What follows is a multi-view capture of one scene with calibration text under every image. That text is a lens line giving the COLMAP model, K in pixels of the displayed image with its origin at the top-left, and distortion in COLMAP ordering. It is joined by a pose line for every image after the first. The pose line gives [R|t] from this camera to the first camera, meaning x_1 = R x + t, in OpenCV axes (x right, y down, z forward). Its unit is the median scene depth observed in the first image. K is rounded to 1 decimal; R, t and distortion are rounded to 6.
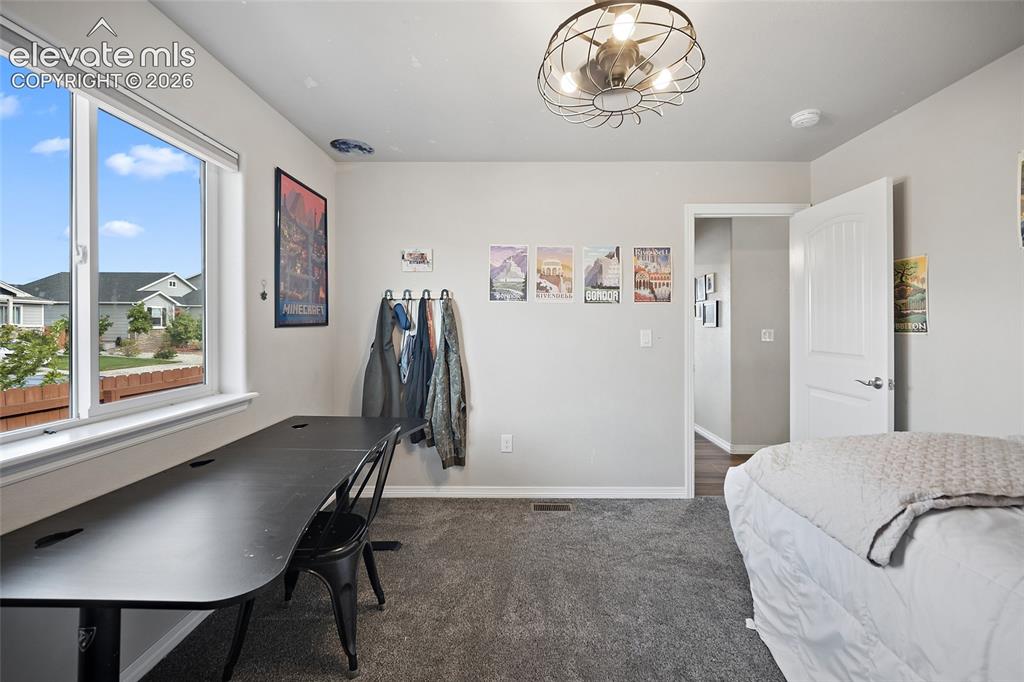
lens RADIAL K [[405.0, 0, 512.7], [0, 405.0, 331.0], [0, 0, 1]] dist [-0.001364, 0.000882]
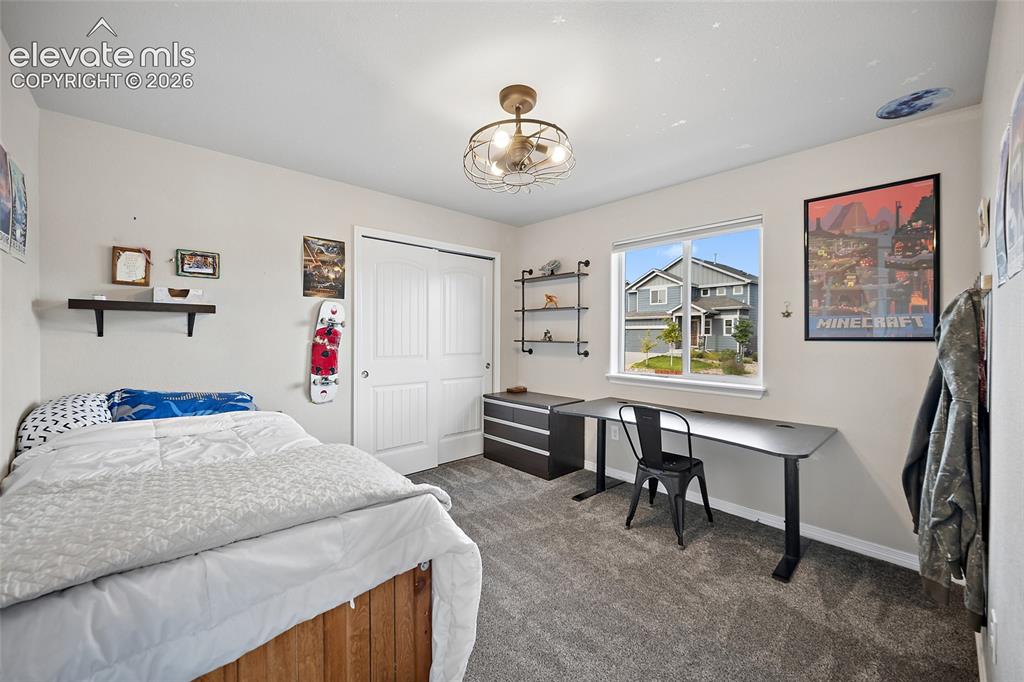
lens RADIAL K [[405.0, 0, 512.7], [0, 405.0, 331.0], [0, 0, 1]] dist [-0.001364, 0.000882]
pose [[-0.710790, -0.002632, -0.703399, 0.747380], [-0.013402, 0.999862, 0.009802, -0.032405], [0.703277, 0.016394, -0.710727, 1.152753]]
